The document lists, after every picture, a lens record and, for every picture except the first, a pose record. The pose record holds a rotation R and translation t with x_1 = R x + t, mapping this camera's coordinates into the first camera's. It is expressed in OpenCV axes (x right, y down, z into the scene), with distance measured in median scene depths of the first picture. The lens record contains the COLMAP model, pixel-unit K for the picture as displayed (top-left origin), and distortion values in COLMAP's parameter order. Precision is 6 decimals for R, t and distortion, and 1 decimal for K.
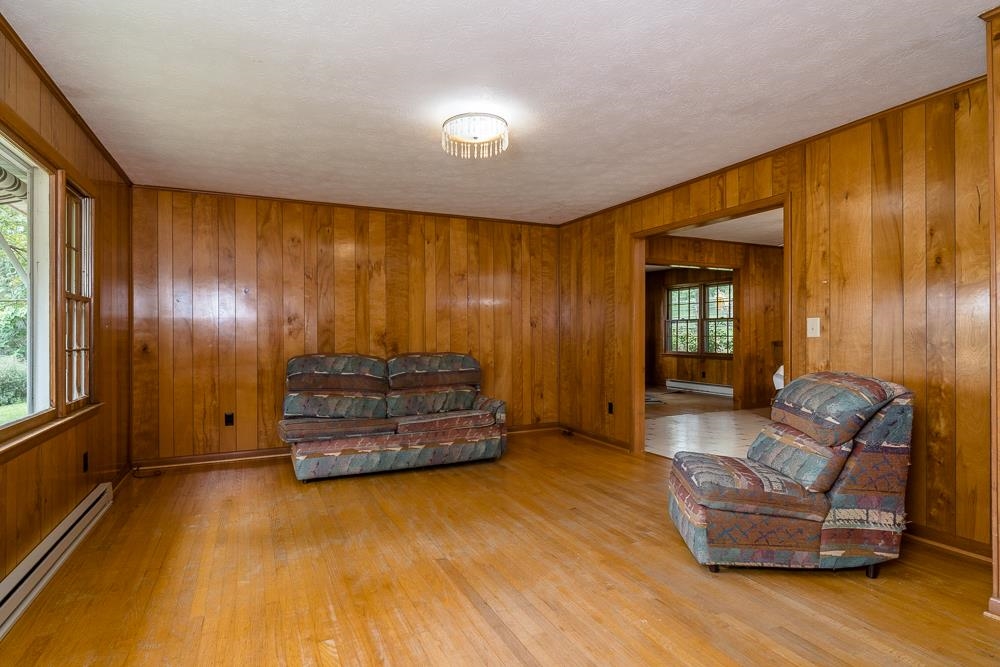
lens RADIAL K [[531.6, 0, 501.8], [0, 531.6, 332.9], [0, 0, 1]] dist [0.002698, 0.000623]
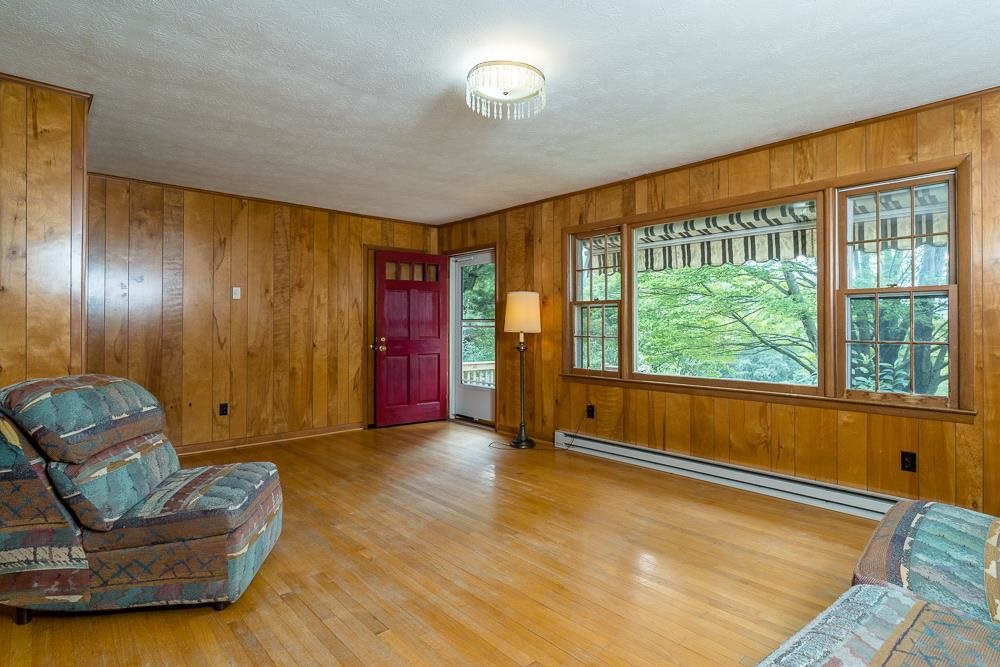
lens RADIAL K [[531.6, 0, 502.0], [0, 531.6, 329.6], [0, 0, 1]] dist [0.002698, 0.000623]
pose [[-0.962585, 0.001134, -0.270978, 0.204627], [0.001679, 0.999997, -0.001780, 0.006128], [0.270975, -0.002168, -0.962584, 1.996586]]
